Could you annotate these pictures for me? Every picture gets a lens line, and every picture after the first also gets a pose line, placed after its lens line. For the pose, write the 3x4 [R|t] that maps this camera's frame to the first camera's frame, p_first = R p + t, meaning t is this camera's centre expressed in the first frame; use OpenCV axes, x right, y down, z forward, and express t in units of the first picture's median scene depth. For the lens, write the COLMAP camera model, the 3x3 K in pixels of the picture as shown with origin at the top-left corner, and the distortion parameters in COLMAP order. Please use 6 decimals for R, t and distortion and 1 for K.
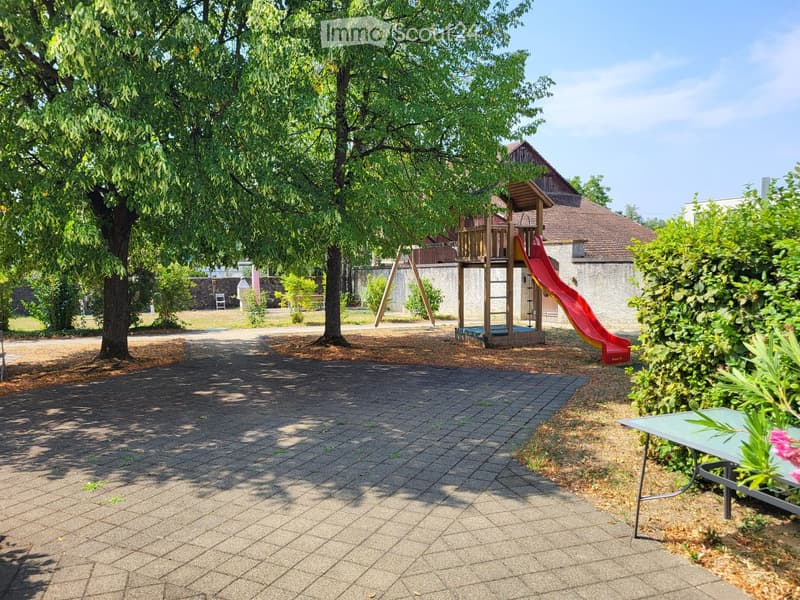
lens RADIAL K [[608.0, 0, 397.9], [0, 608.0, 295.1], [0, 0, 1]] dist [0.021917, -0.009421]
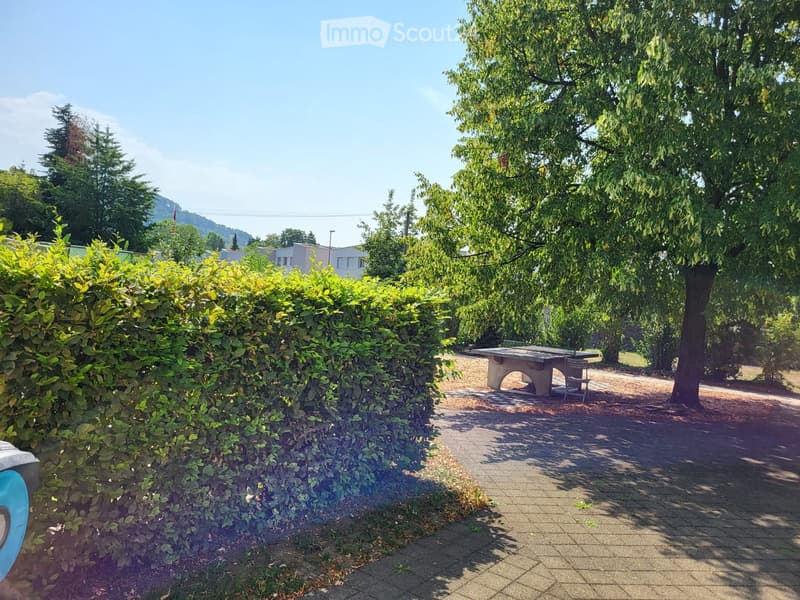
lens RADIAL K [[608.0, 0, 395.4], [0, 608.0, 301.4], [0, 0, 1]] dist [0.021917, -0.009421]
pose [[0.554058, 0.067594, -0.829729, 0.170351], [-0.120254, 0.992743, 0.000574, -0.015589], [0.823747, 0.099460, 0.558166, 0.041256]]
